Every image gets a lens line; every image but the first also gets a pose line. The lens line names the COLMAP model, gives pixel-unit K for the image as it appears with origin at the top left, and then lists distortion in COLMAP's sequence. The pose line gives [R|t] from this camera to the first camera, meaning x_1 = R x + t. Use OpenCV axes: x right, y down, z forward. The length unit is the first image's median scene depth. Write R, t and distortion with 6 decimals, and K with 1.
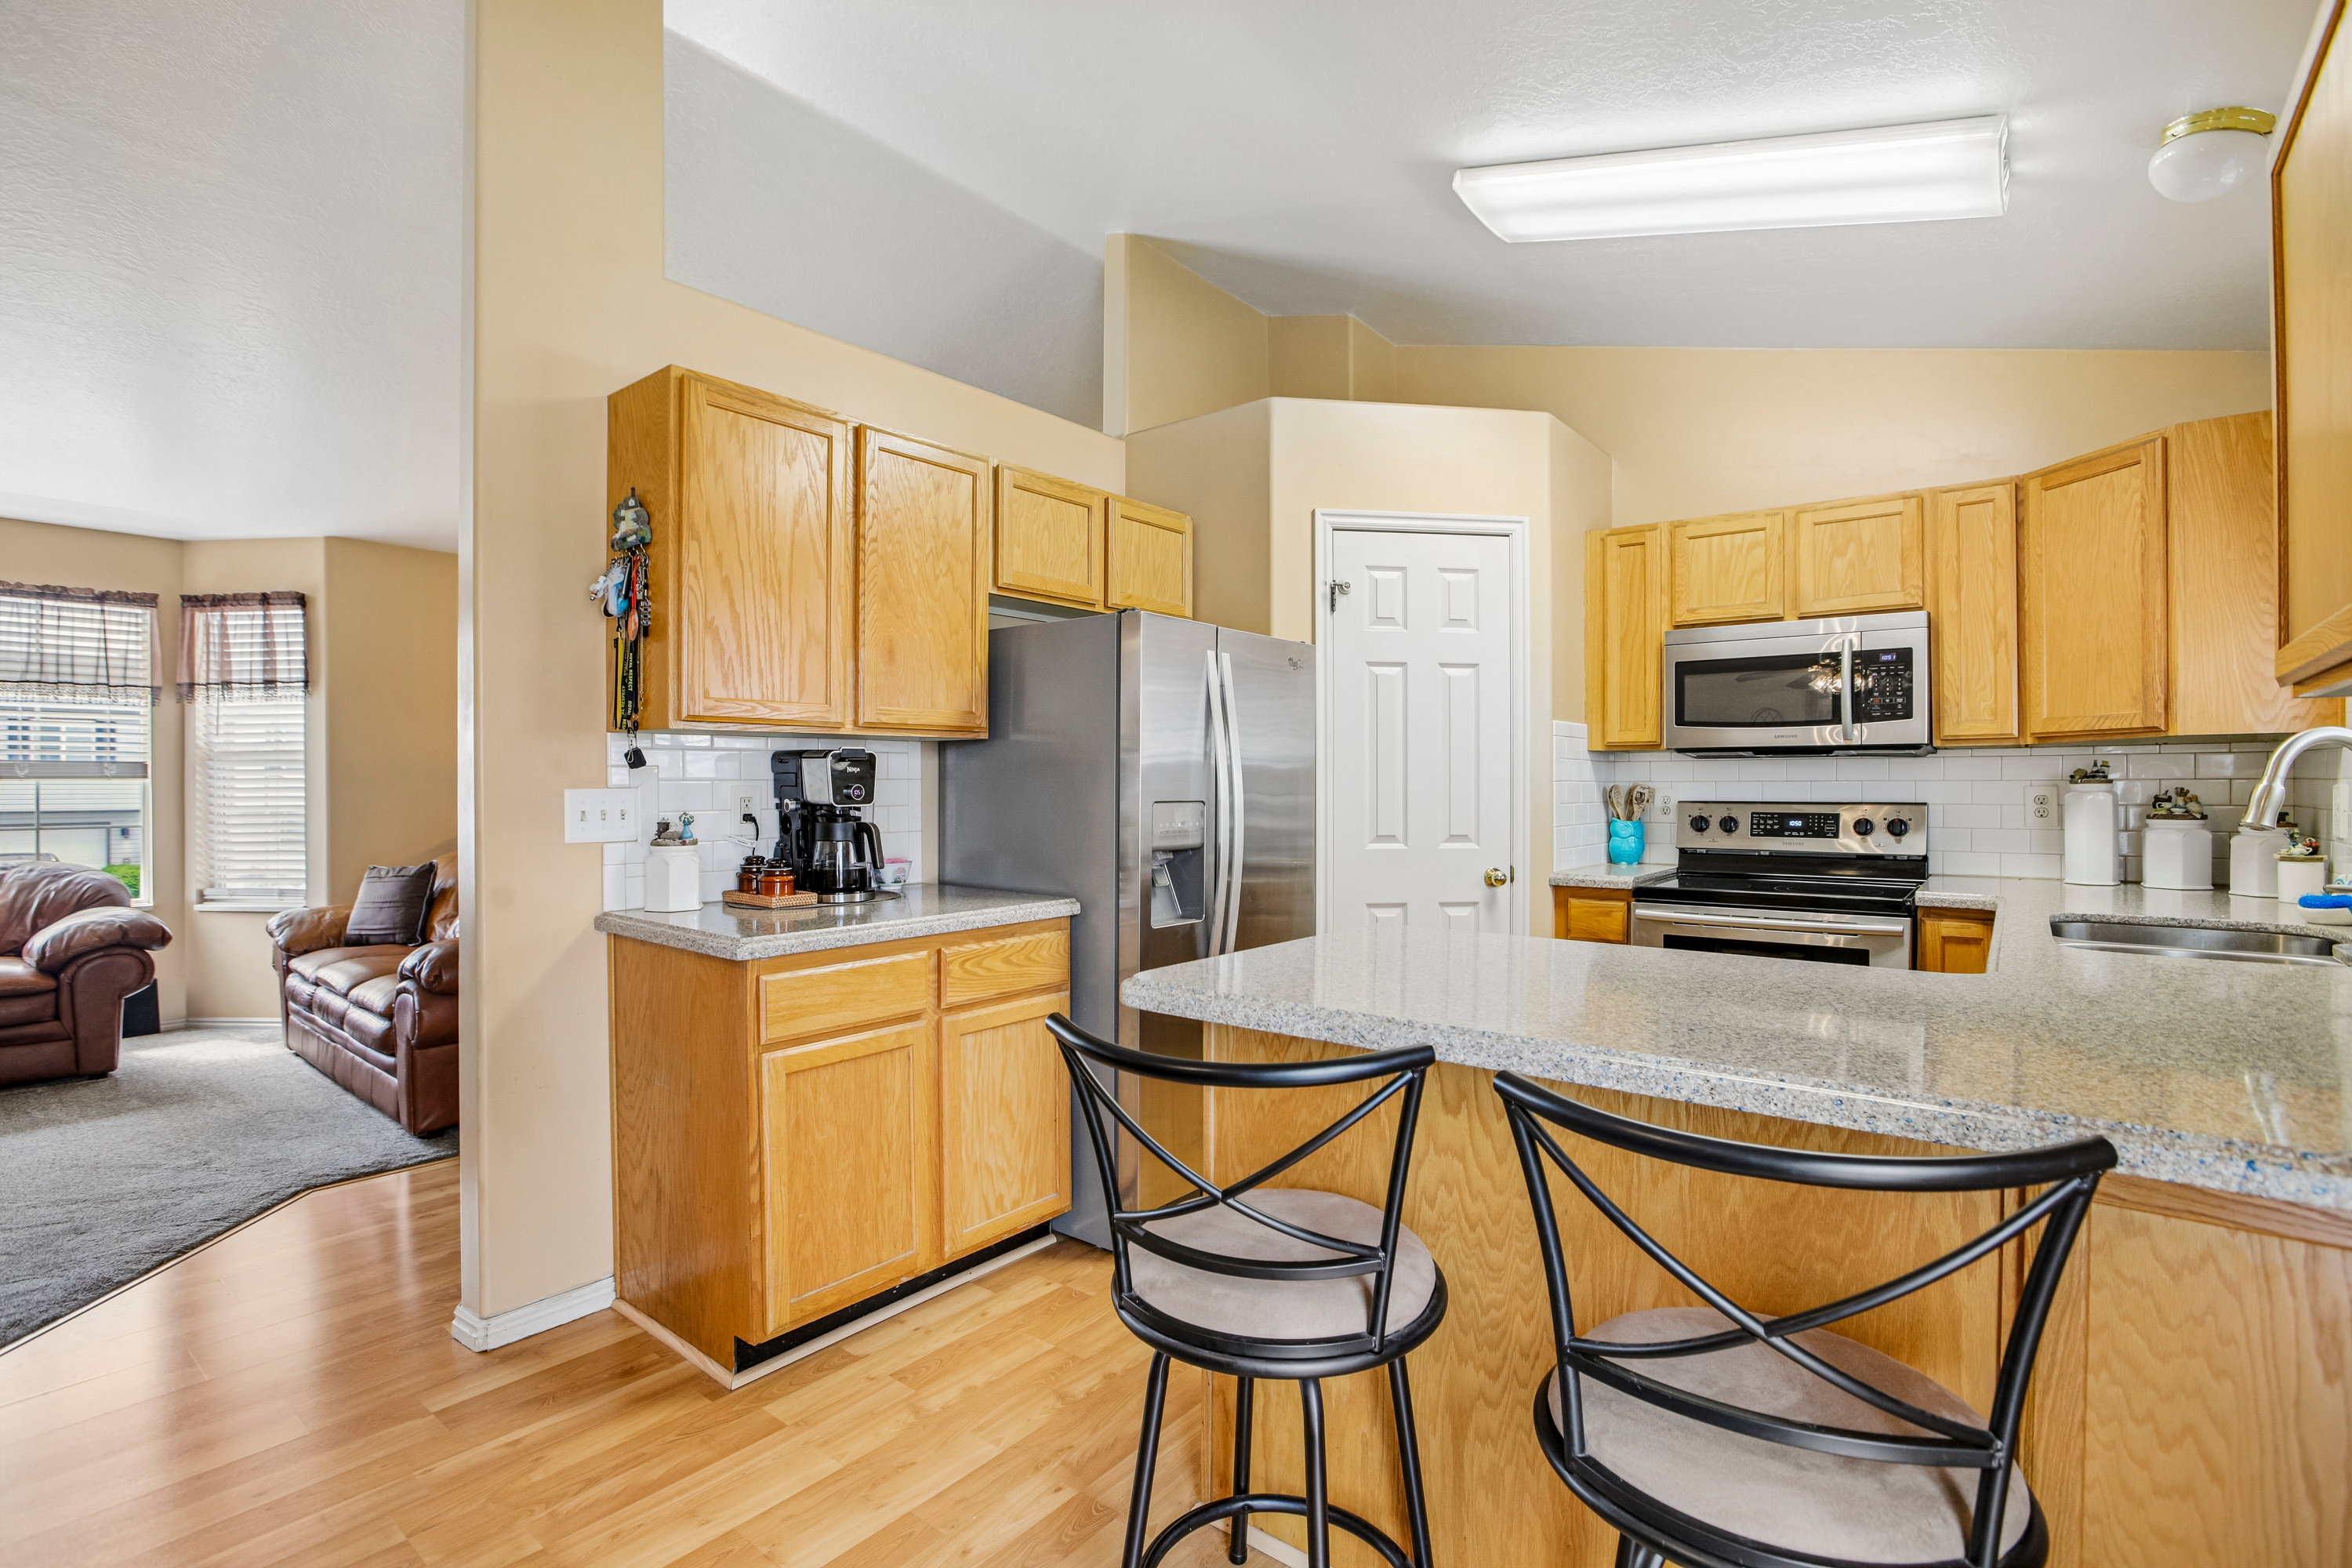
lens RADIAL K [[1096.2, 0, 1190.6], [0, 1096.2, 785.7], [0, 0, 1]] dist [-0.045762, 0.012830]
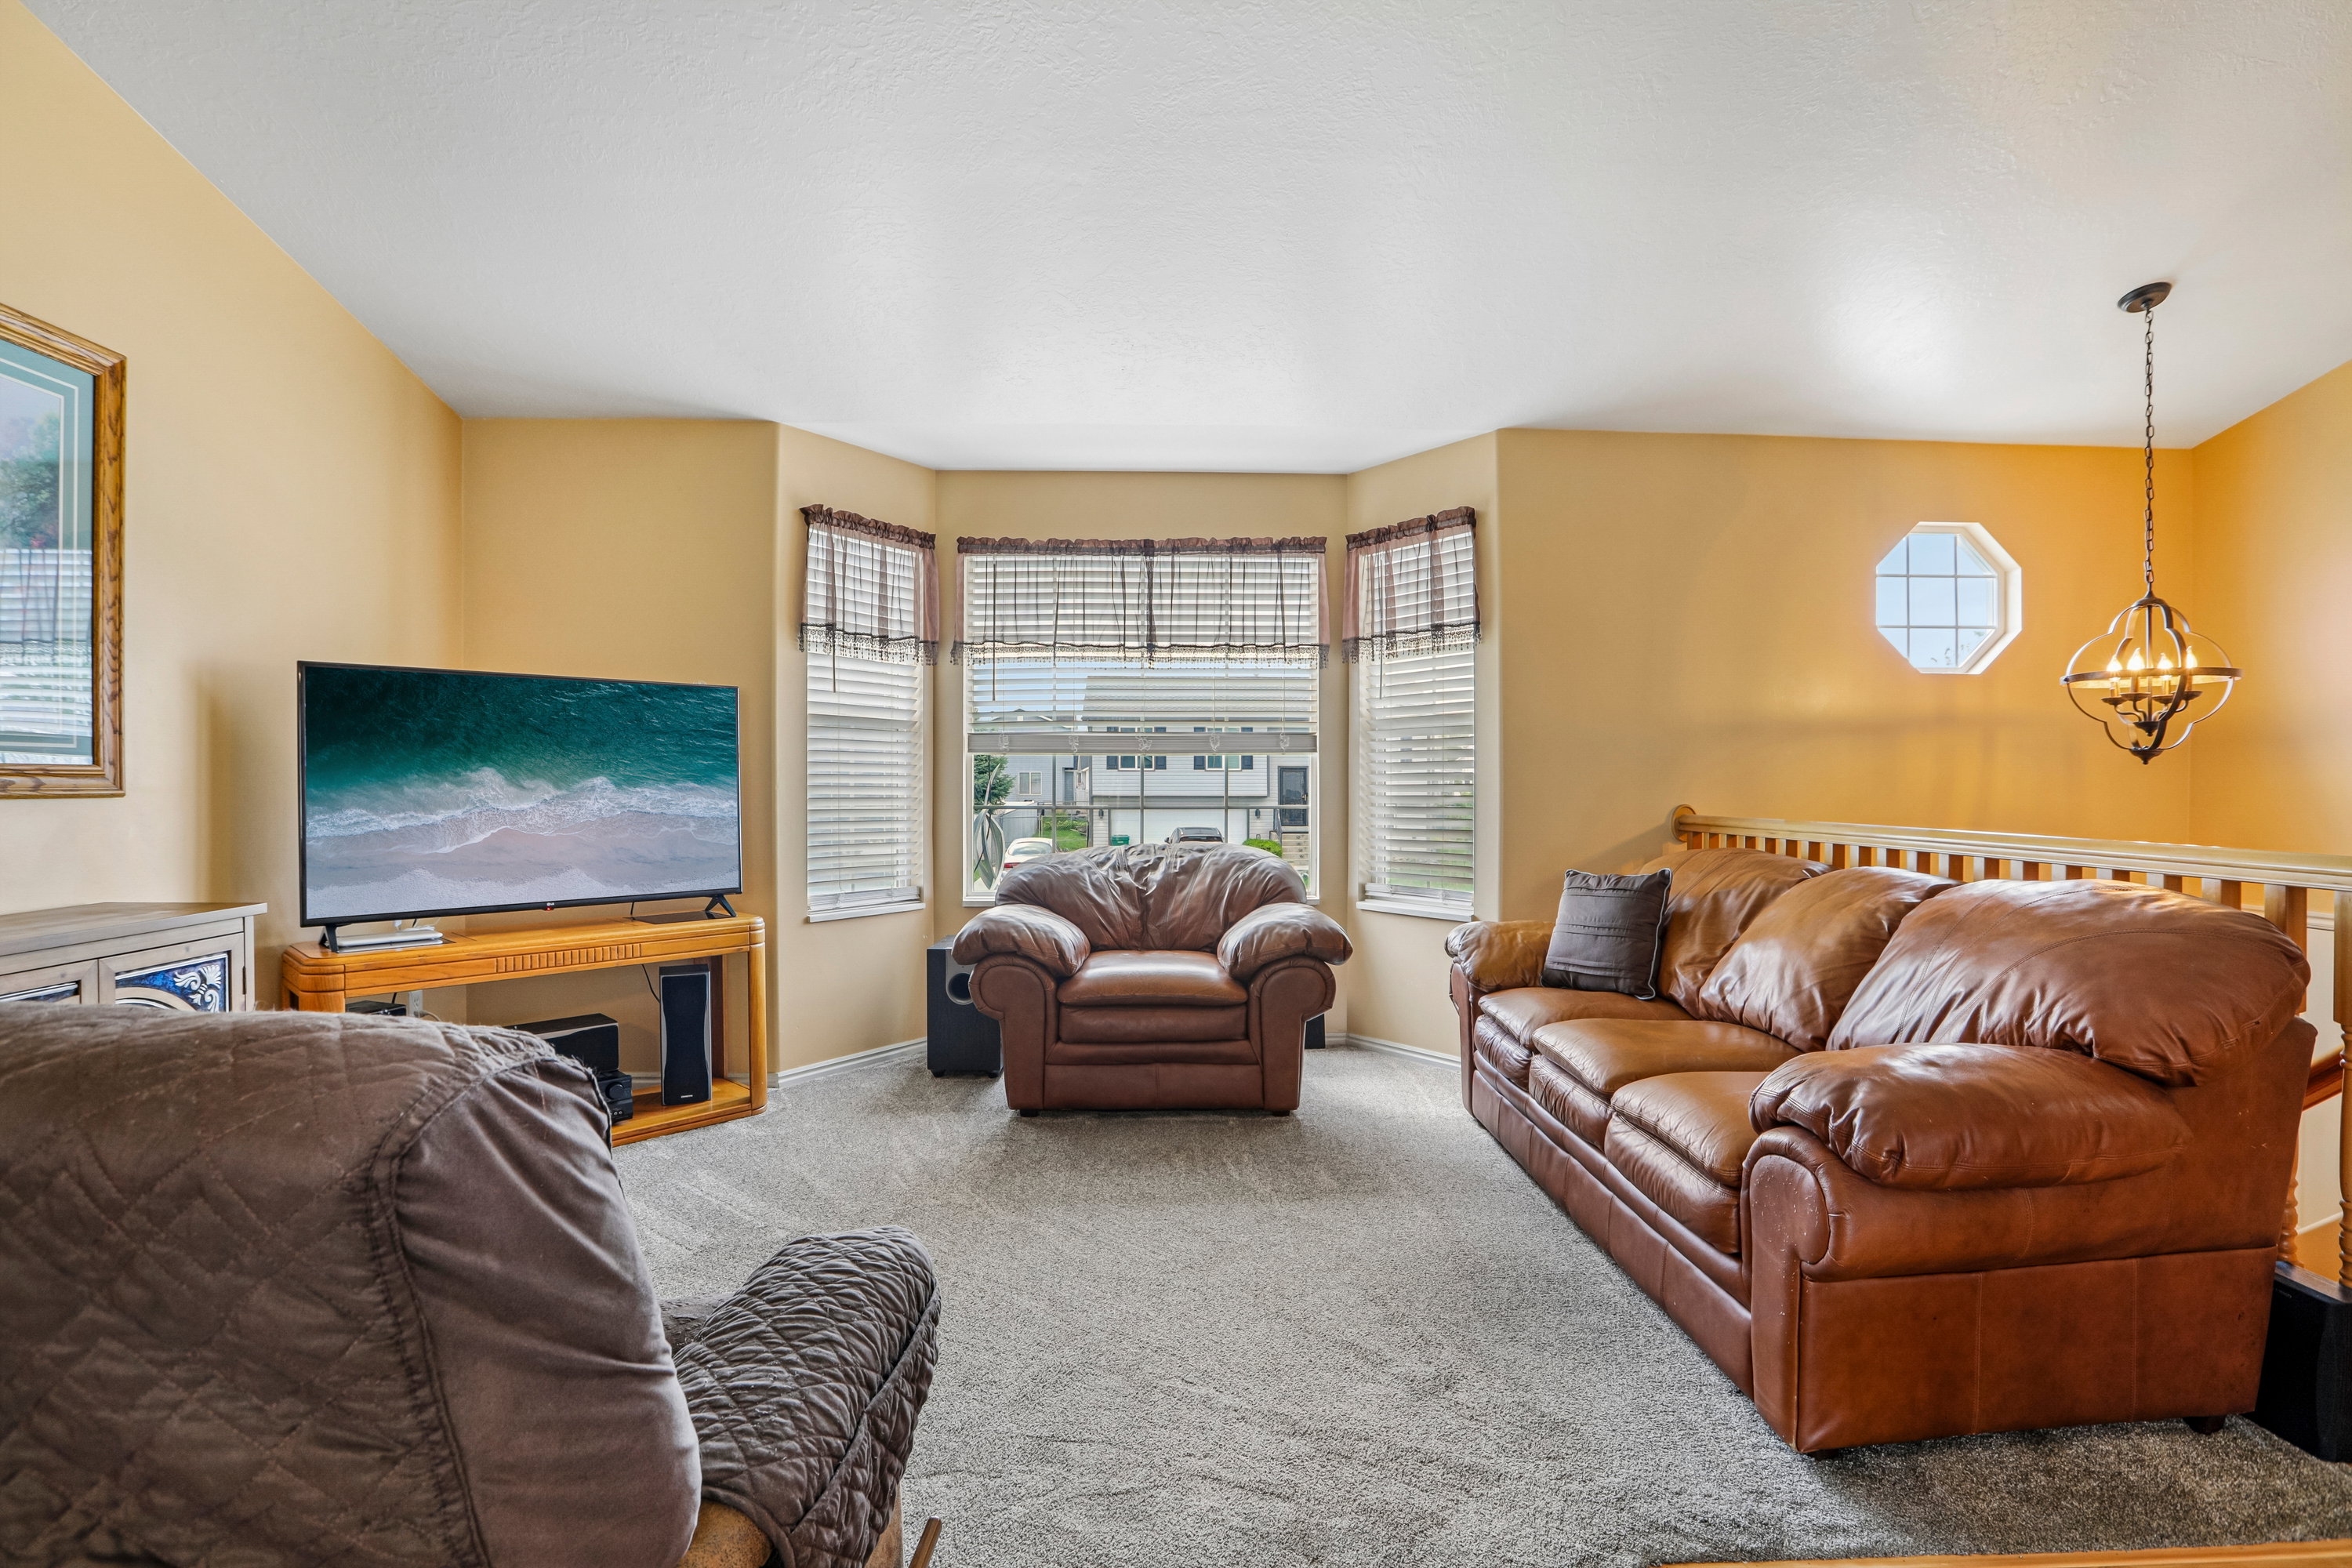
lens RADIAL K [[1109.1, 0, 1186.9], [0, 1109.1, 777.3], [0, 0, 1]] dist [-0.024304, 0.006583]
pose [[0.660644, 0.001274, -0.750698, -0.395655], [-0.003708, 0.999992, -0.001566, 0.016231], [0.750690, 0.003818, 0.660644, 0.341342]]
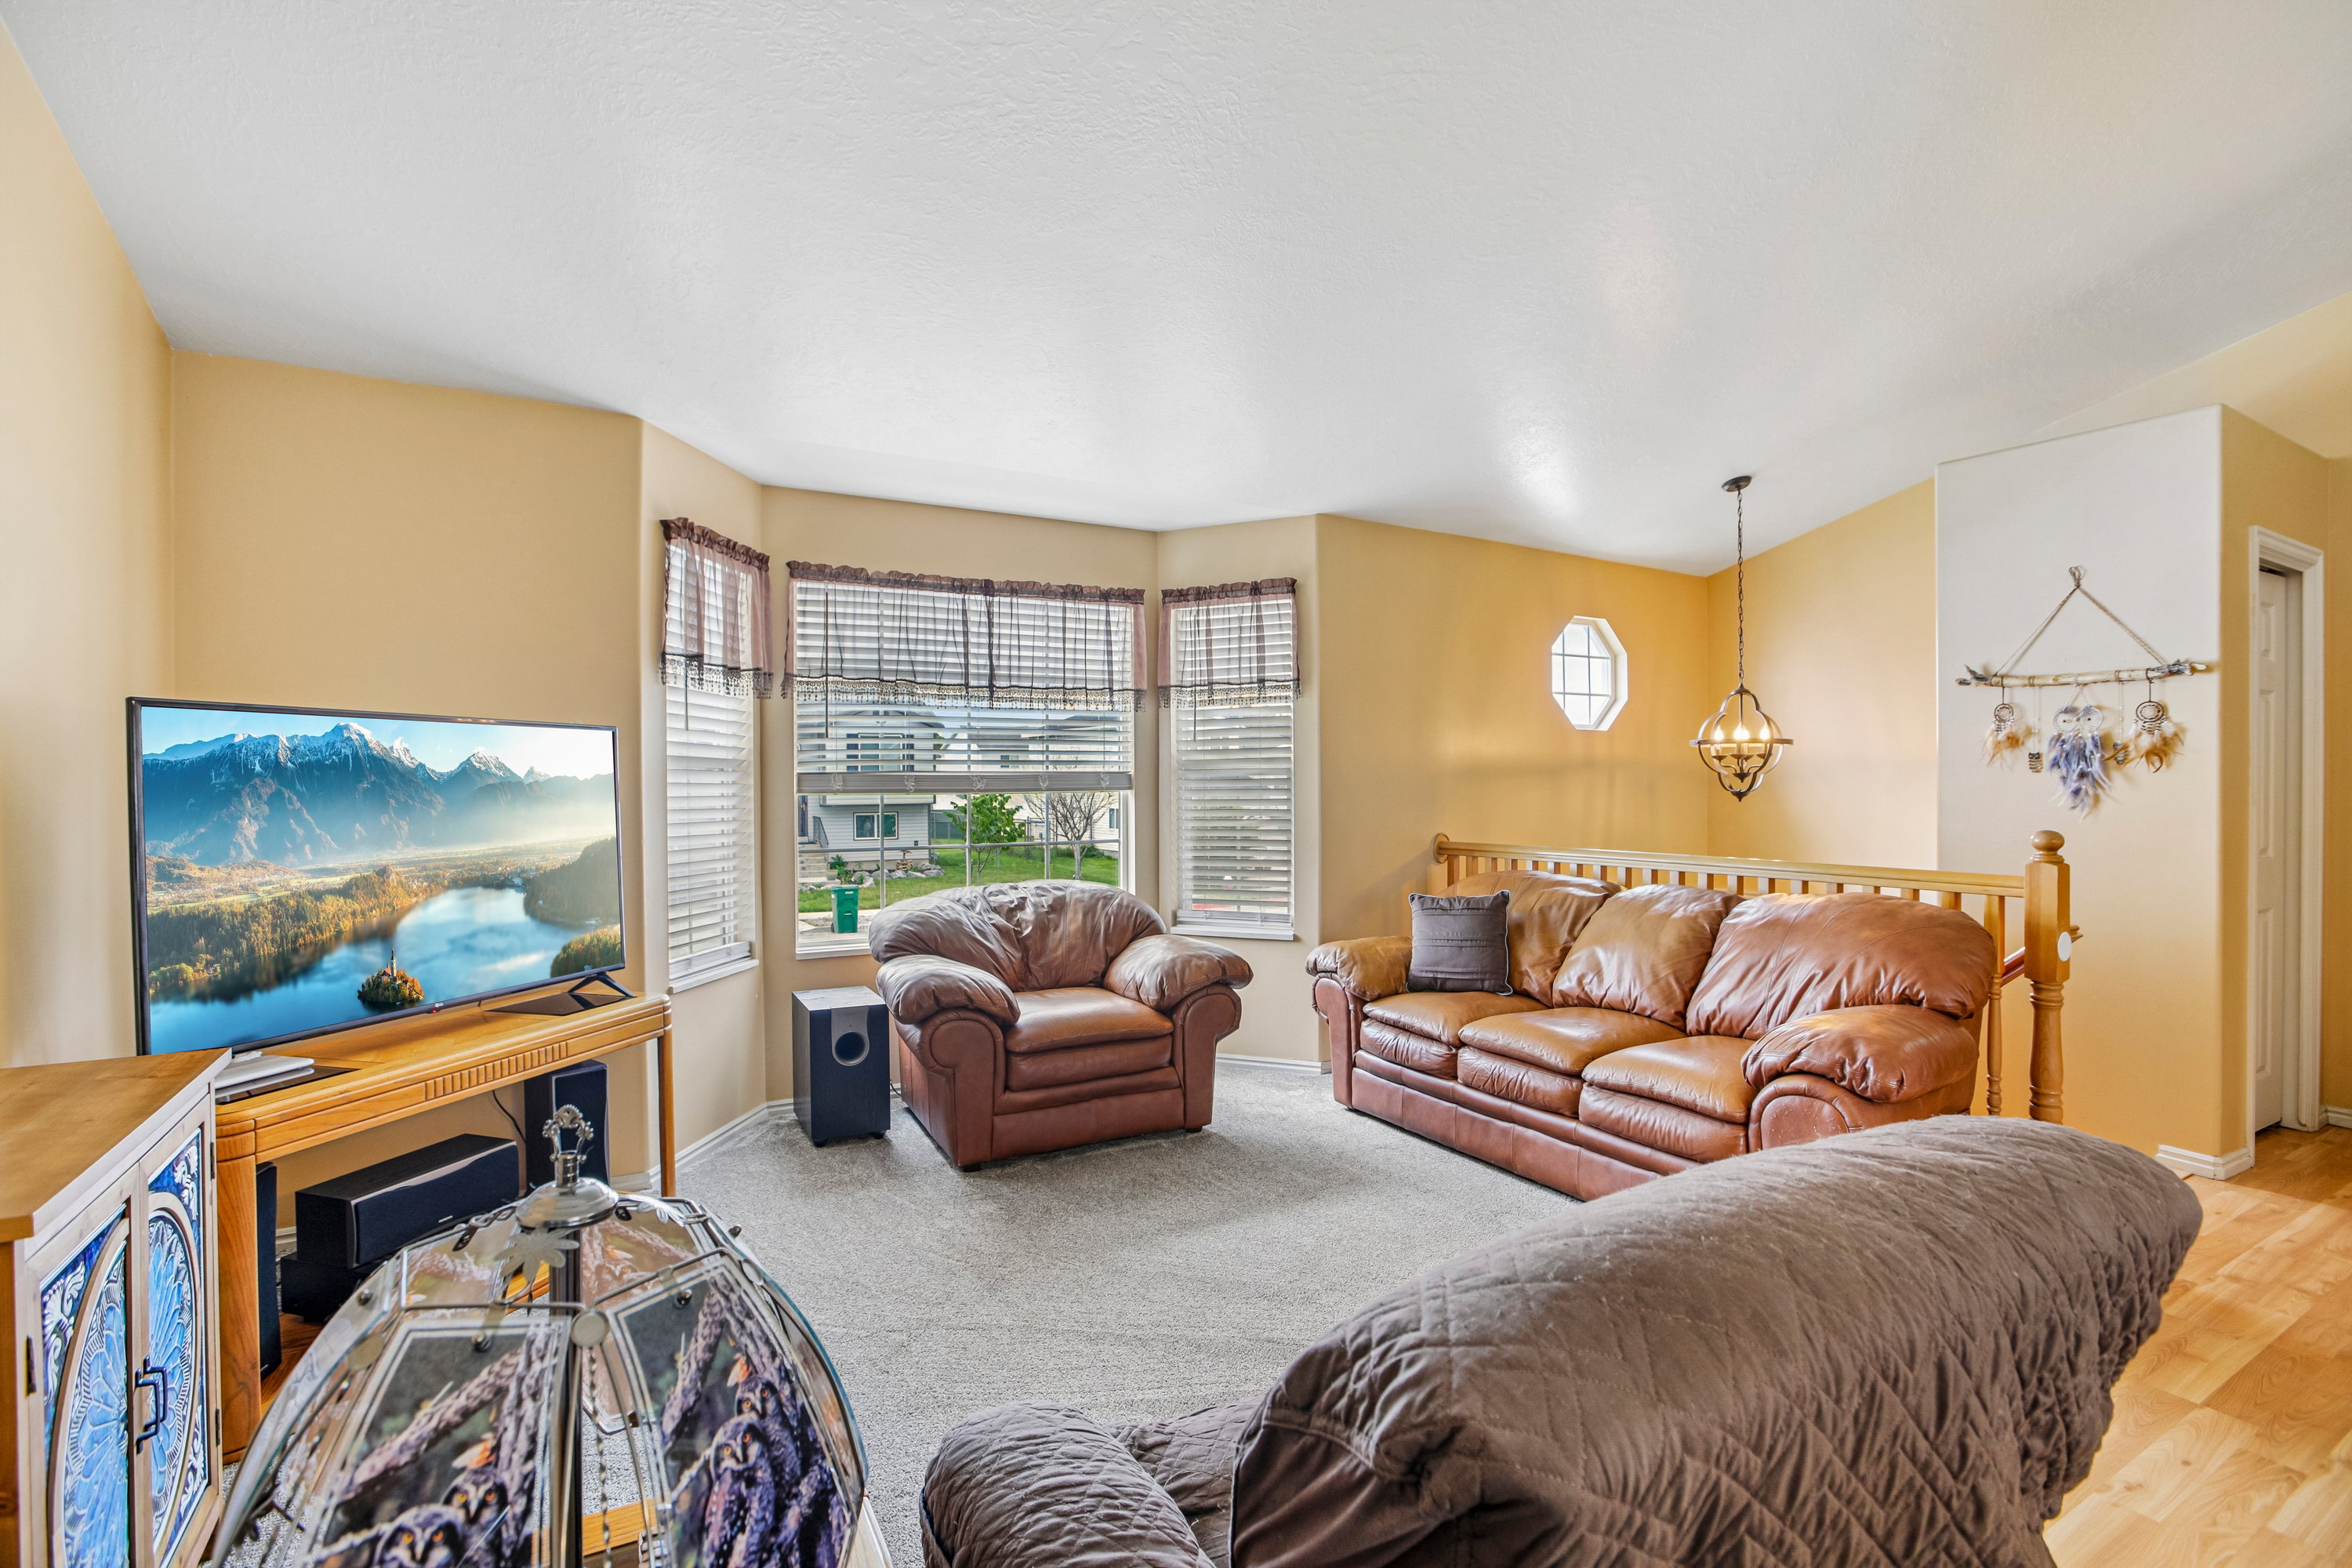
lens RADIAL K [[1096.2, 0, 1176.2], [0, 1096.2, 791.1], [0, 0, 1]] dist [-0.045762, 0.012830]
pose [[0.934628, 0.000864, -0.355625, -0.644393], [0.001813, 0.999972, 0.007195, -0.013439], [0.355621, -0.007370, 0.934601, 0.126428]]
